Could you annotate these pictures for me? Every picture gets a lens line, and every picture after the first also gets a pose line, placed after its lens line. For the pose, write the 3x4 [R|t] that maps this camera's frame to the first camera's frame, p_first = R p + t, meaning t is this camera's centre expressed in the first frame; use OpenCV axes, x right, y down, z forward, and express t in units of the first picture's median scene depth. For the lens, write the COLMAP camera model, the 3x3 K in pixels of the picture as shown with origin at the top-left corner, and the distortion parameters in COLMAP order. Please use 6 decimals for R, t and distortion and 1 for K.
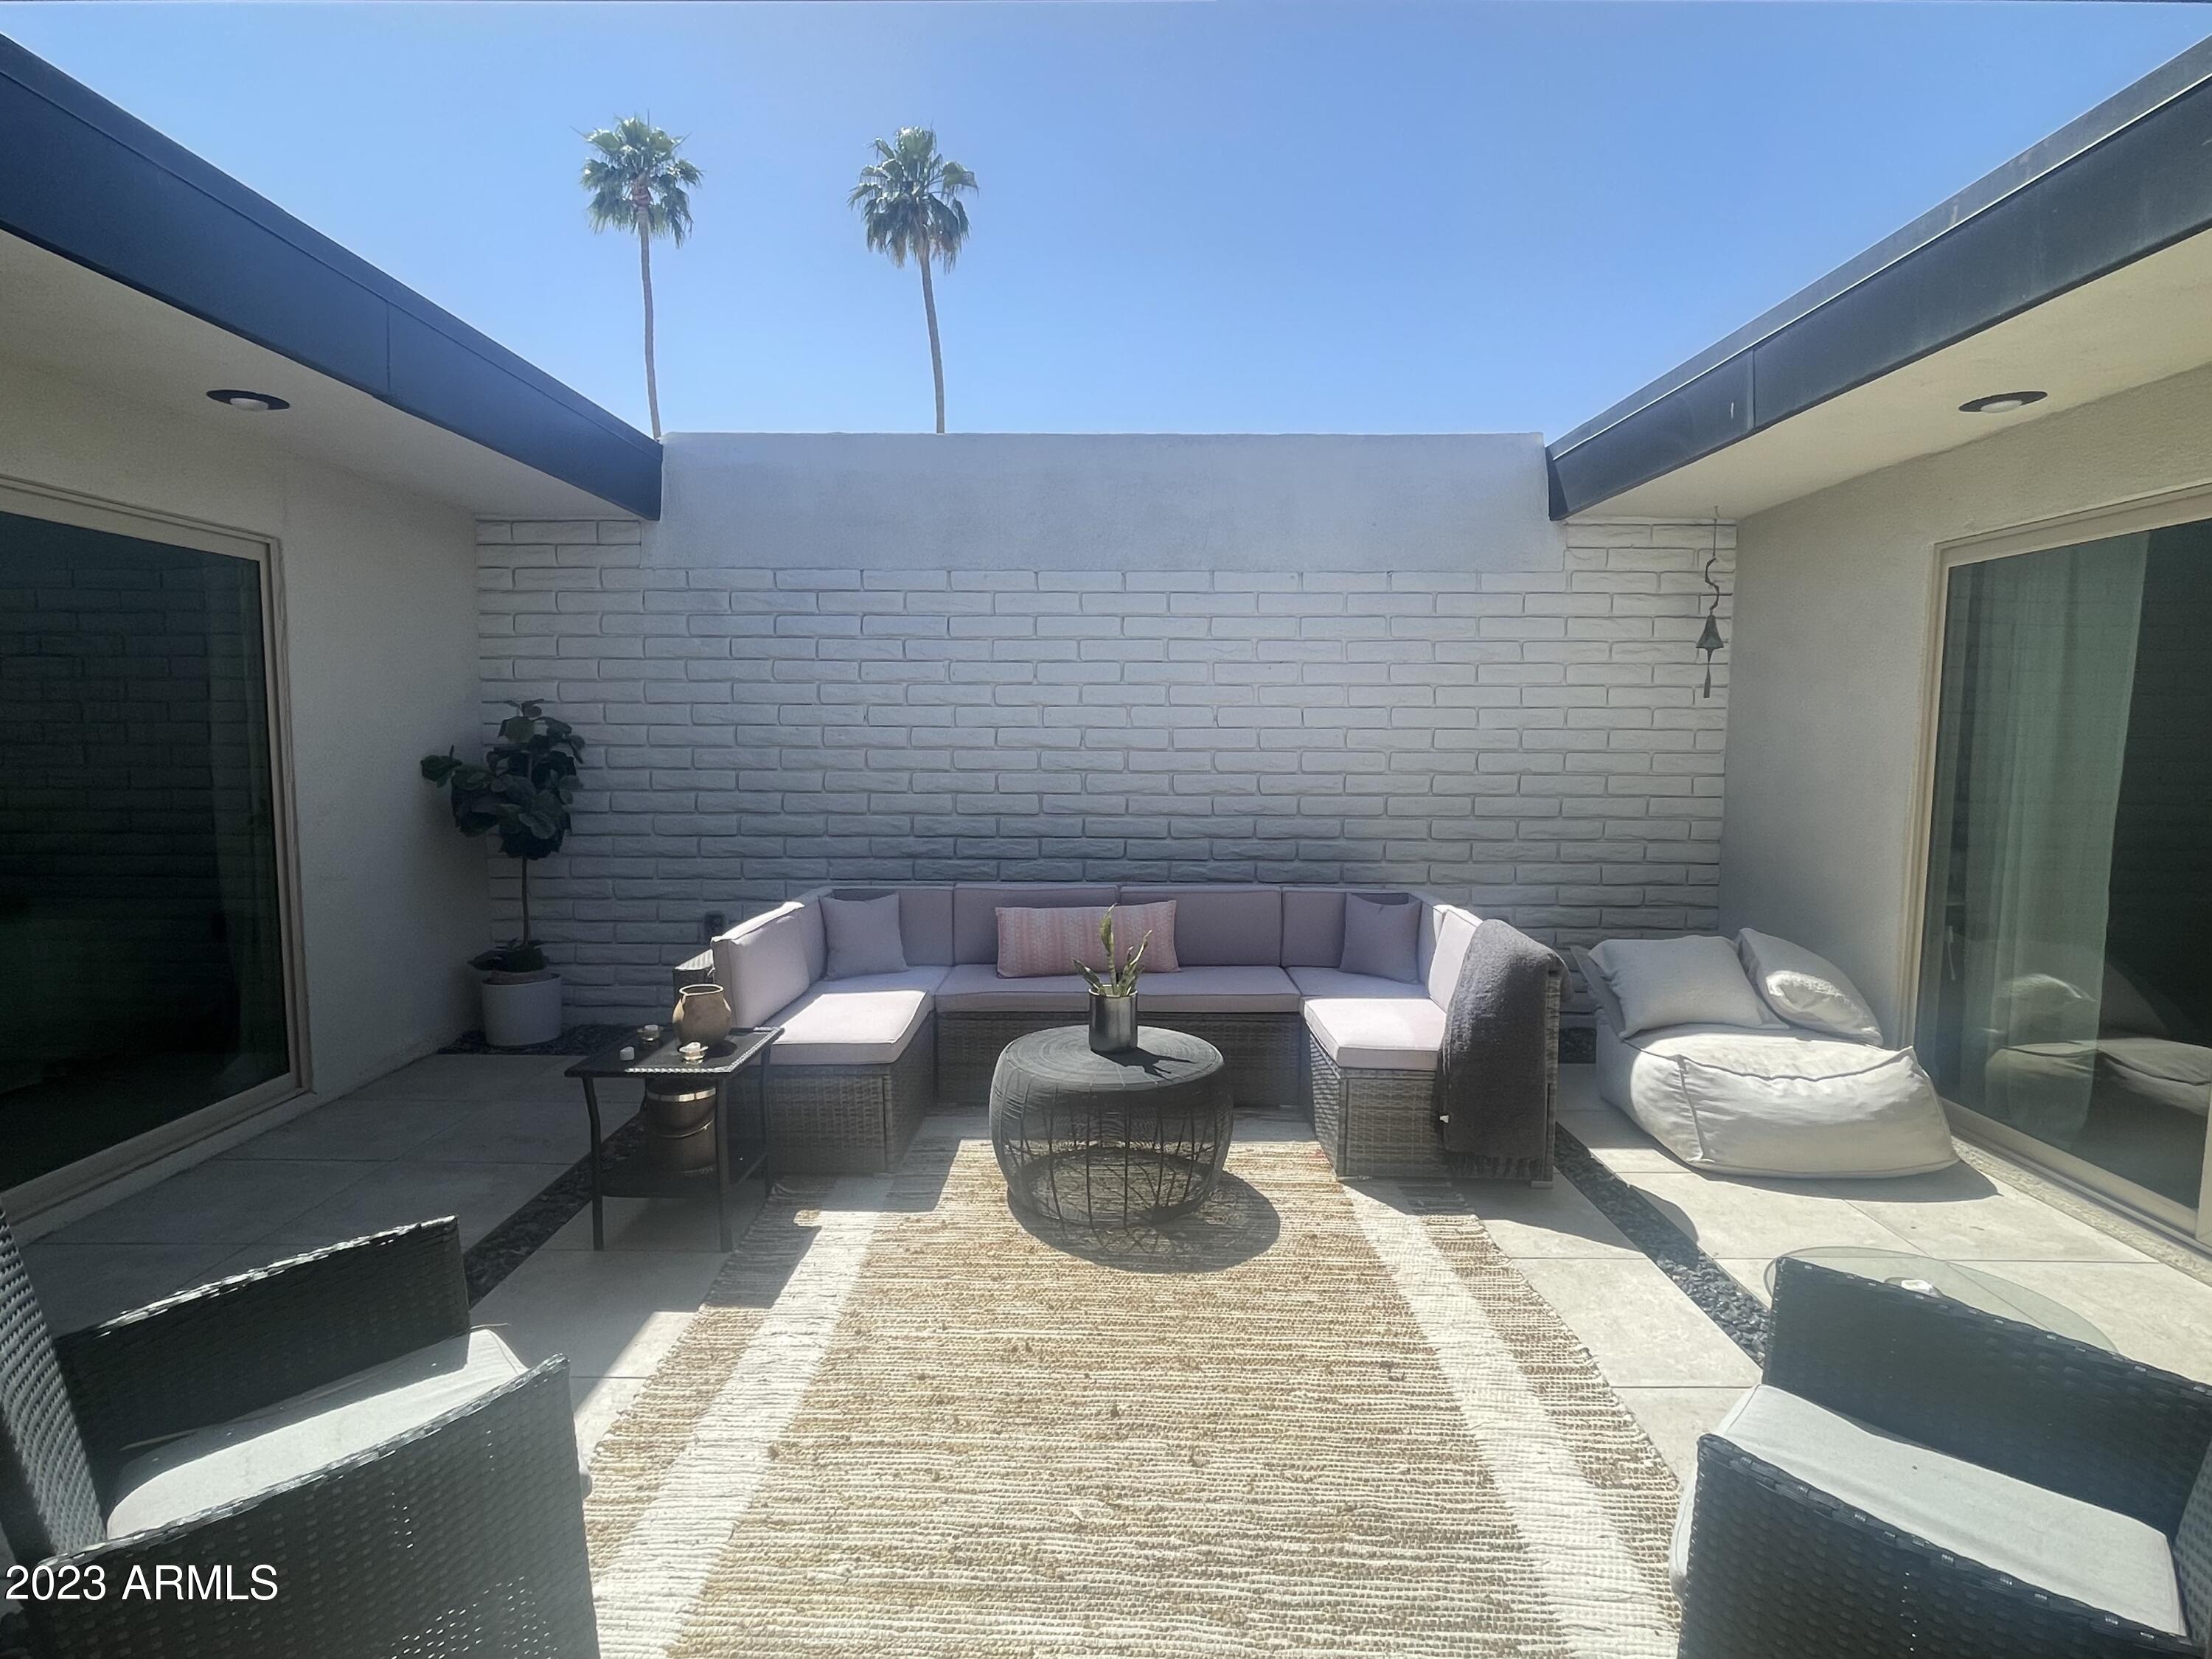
lens RADIAL K [[1095.9, 0, 1101.3], [0, 1095.9, 823.7], [0, 0, 1]] dist [-0.001718, -0.000029]
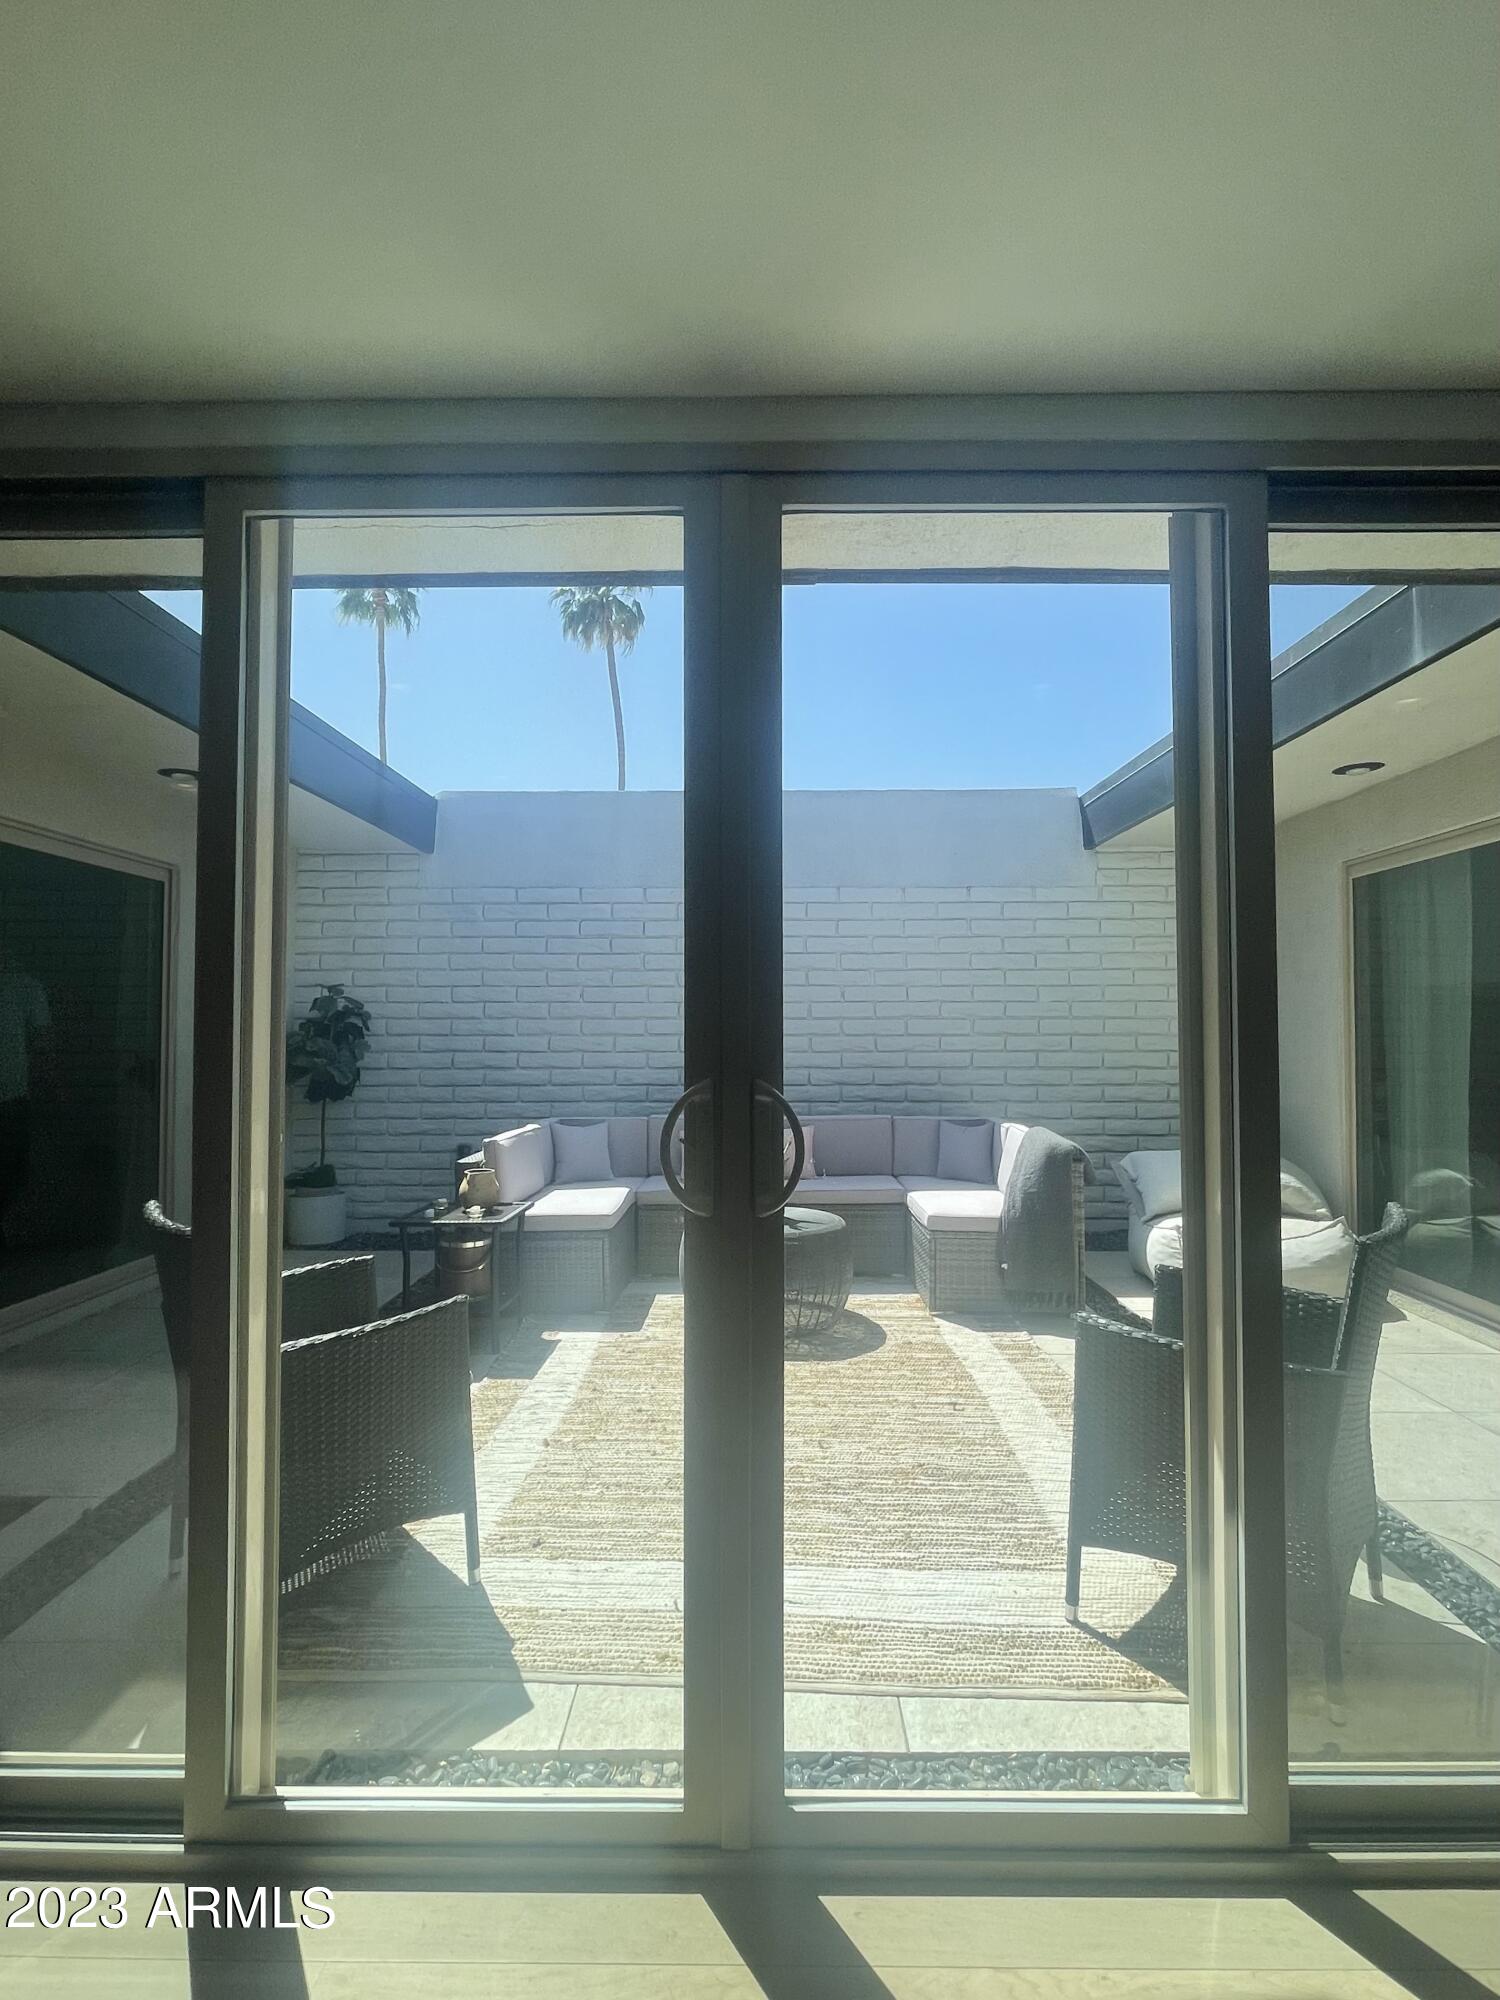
lens RADIAL K [[941.3, 0, 754.9], [0, 941.3, 1002.2], [0, 0, 1]] dist [0.000372, 0.000014]
pose [[0.999980, -0.006159, -0.001657, -0.001152], [0.005931, 0.993508, -0.113604, 0.059793], [0.002346, 0.113592, 0.993525, -0.200701]]
